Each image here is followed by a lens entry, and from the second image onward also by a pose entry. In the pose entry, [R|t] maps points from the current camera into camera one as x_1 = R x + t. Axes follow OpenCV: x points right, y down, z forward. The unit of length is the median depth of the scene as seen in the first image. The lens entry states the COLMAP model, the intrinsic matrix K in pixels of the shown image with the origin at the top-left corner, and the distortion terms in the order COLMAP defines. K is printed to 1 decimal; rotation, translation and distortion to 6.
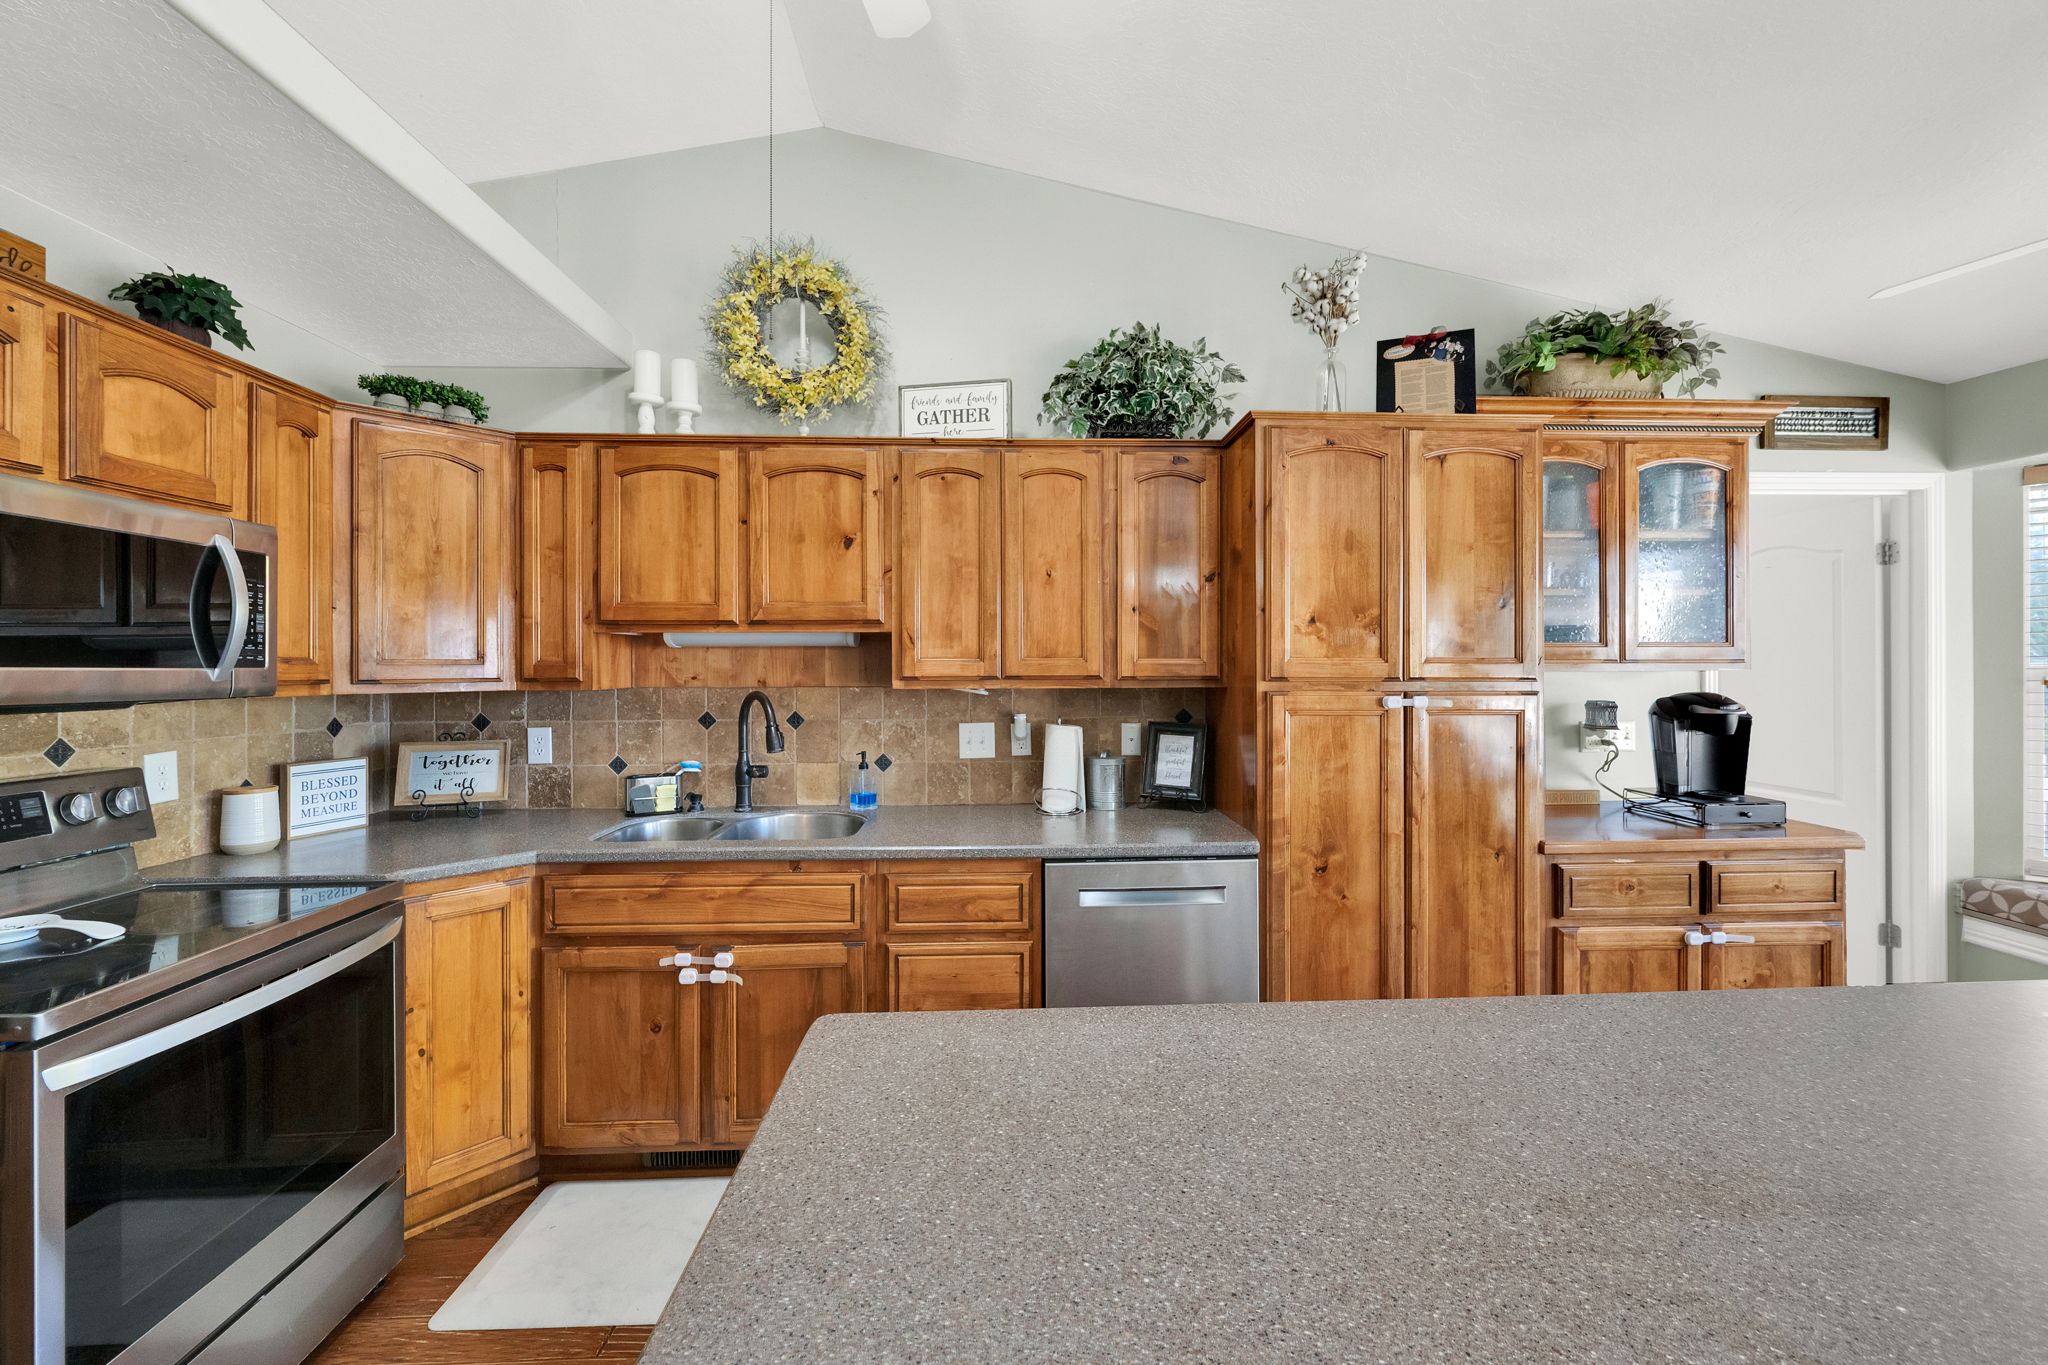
lens RADIAL K [[822.0, 0, 1034.3], [0, 822.0, 659.8], [0, 0, 1]] dist [-0.003416, 0.000282]
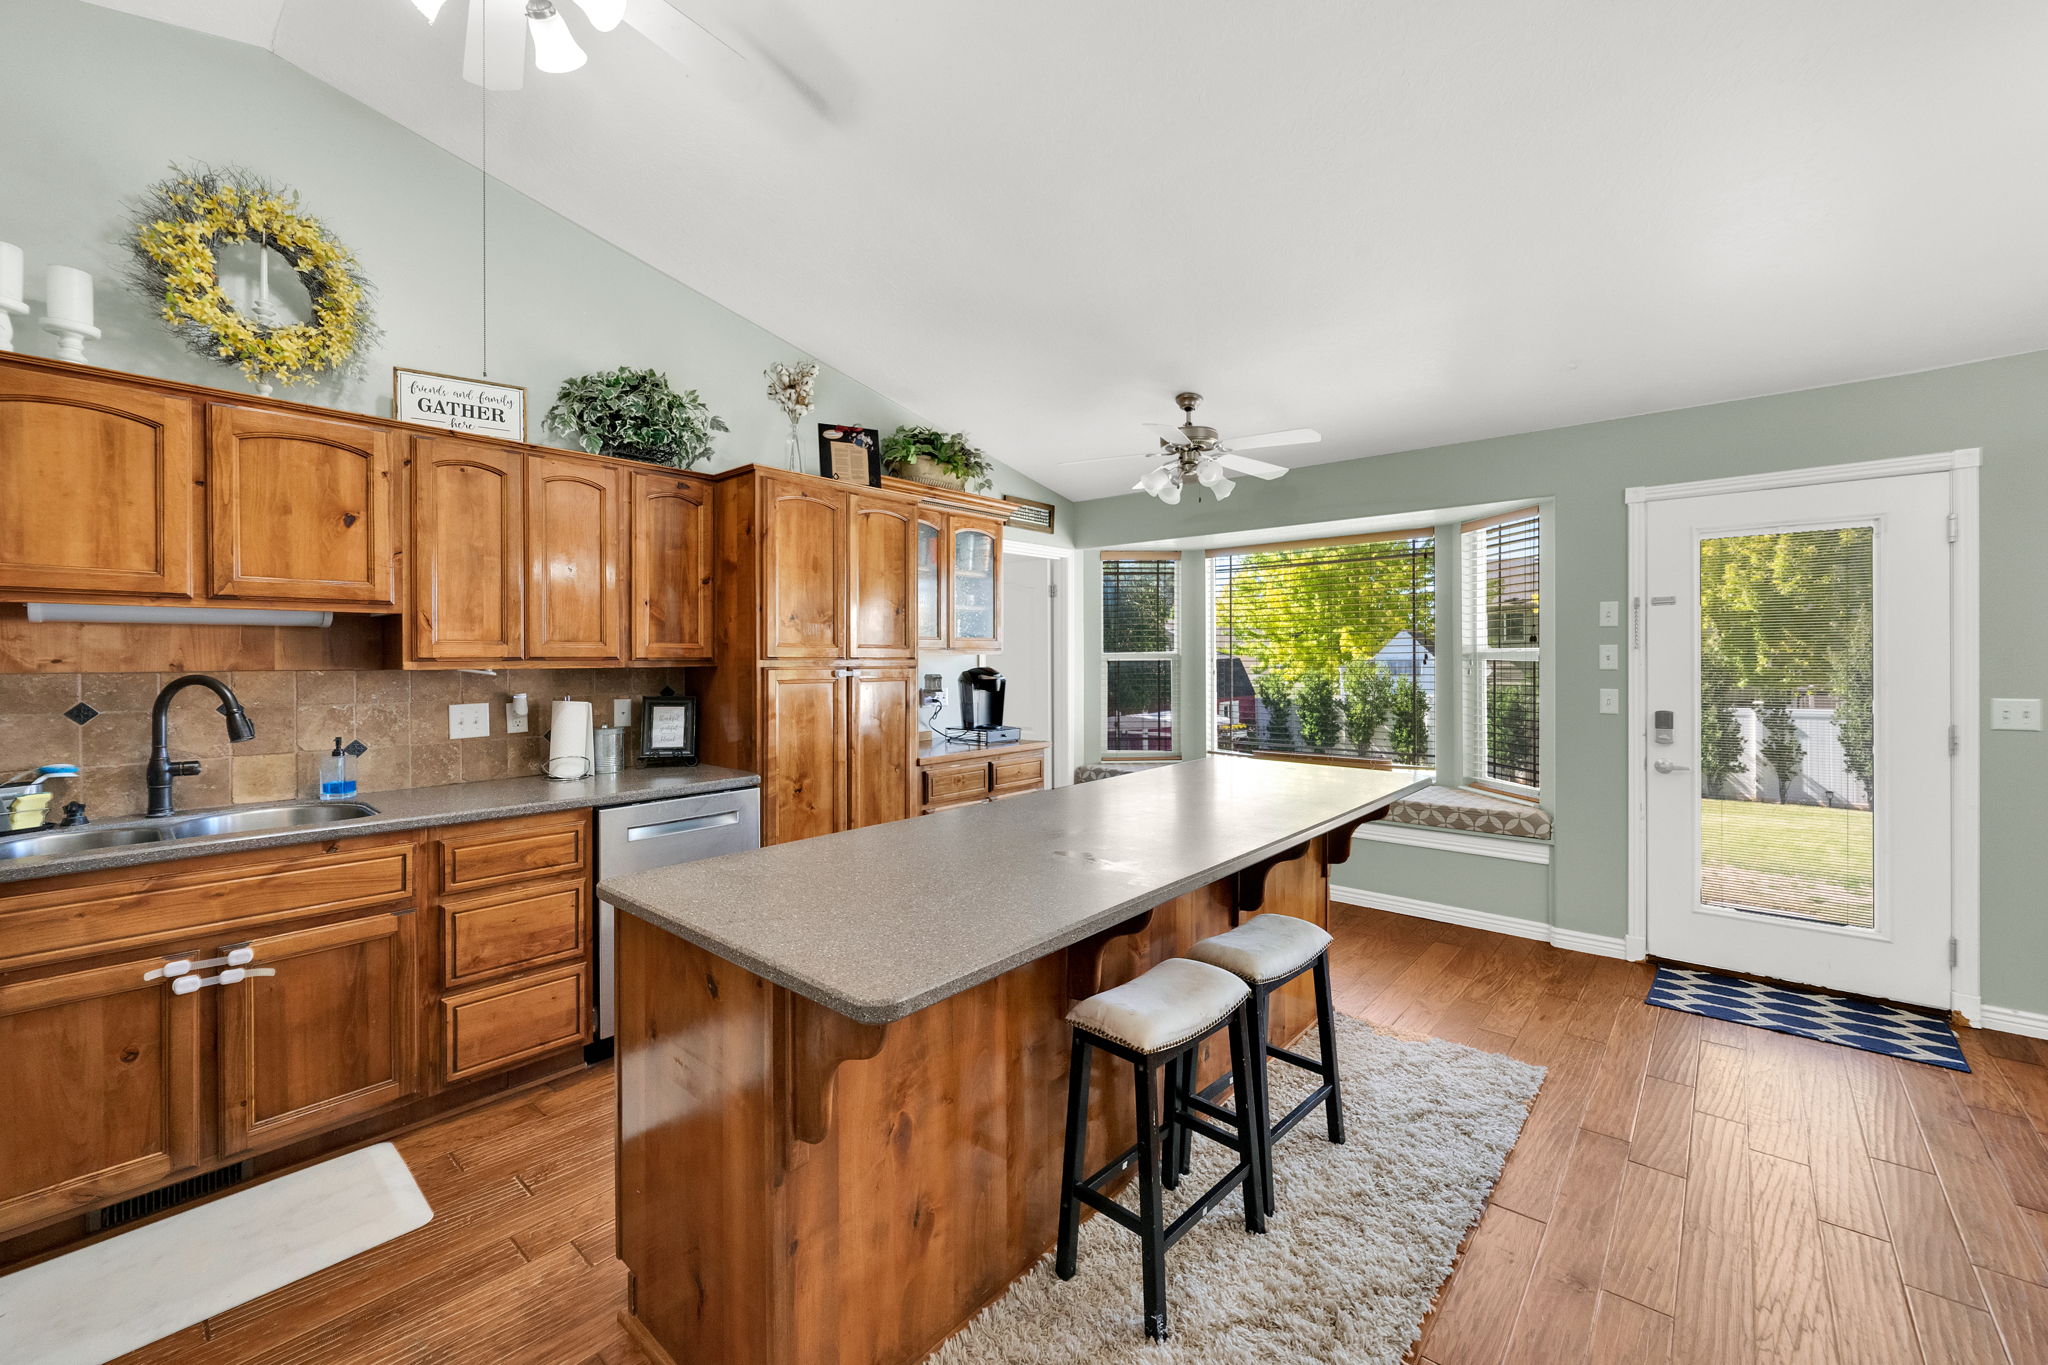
lens RADIAL K [[822.0, 0, 1031.4], [0, 822.0, 662.2], [0, 0, 1]] dist [-0.003416, 0.000282]
pose [[0.687298, -0.003705, 0.726366, -0.382602], [-0.001019, 0.999981, 0.006065, 0.019382], [-0.726374, -0.004909, 0.687282, -0.263485]]
